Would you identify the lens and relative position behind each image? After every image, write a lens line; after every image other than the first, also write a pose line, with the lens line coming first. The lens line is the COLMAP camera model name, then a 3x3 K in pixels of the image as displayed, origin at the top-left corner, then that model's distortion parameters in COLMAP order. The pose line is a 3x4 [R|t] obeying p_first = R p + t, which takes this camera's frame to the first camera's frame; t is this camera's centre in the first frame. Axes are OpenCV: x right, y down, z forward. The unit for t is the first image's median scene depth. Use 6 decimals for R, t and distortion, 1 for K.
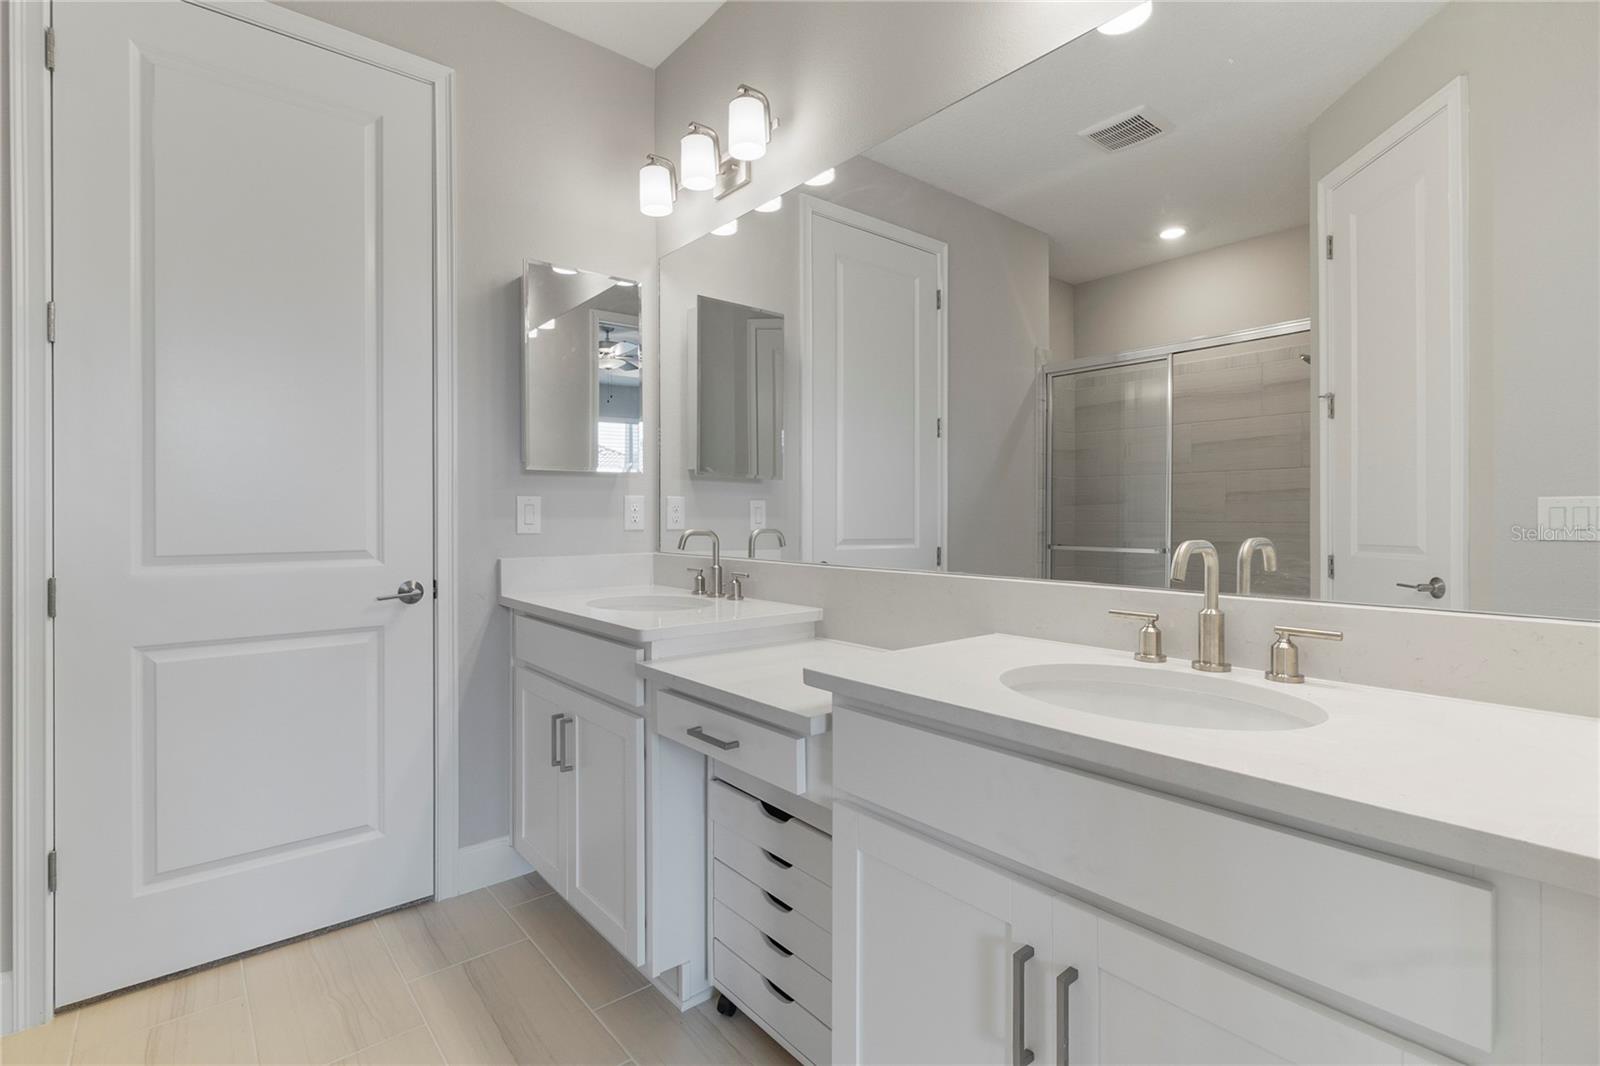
lens RADIAL K [[751.0, 0, 798.3], [0, 751.0, 533.4], [0, 0, 1]] dist [-0.000536, 0.002101]
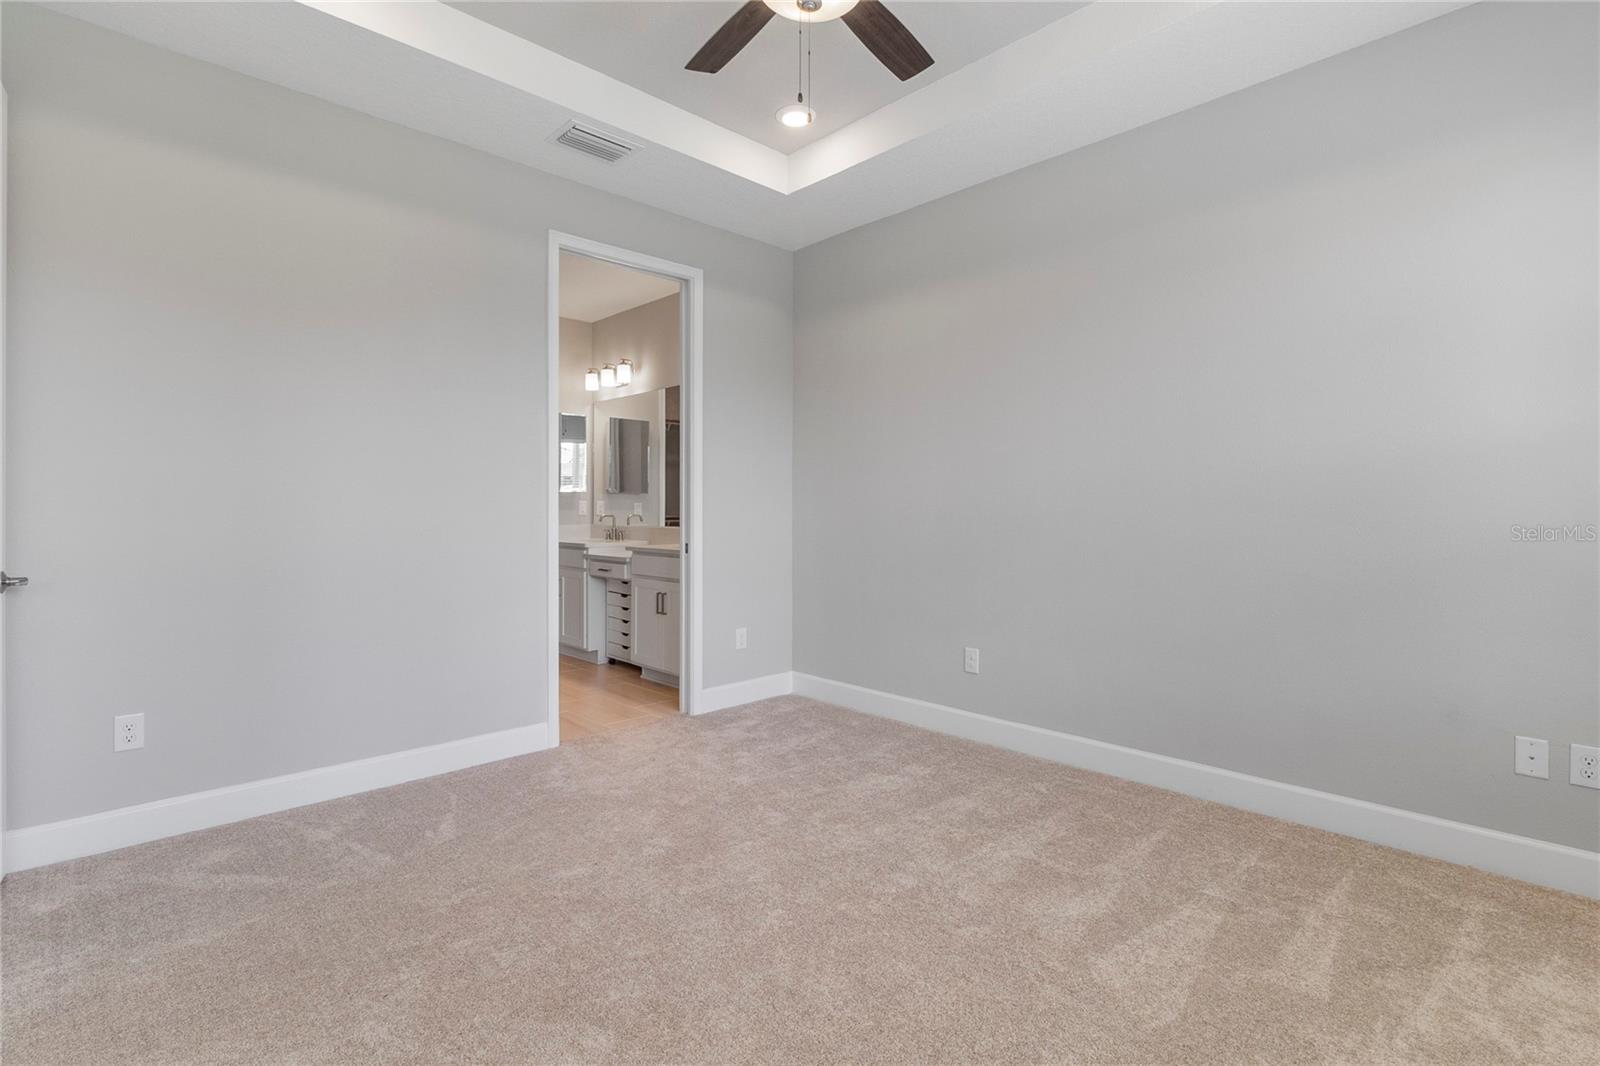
lens RADIAL K [[751.0, 0, 792.2], [0, 751.0, 528.4], [0, 0, 1]] dist [-0.000536, 0.002101]
pose [[0.997905, 0.005300, 0.064471, 0.339088], [-0.005478, 0.999982, 0.002583, 0.032598], [-0.064456, -0.002930, 0.997916, -1.650598]]
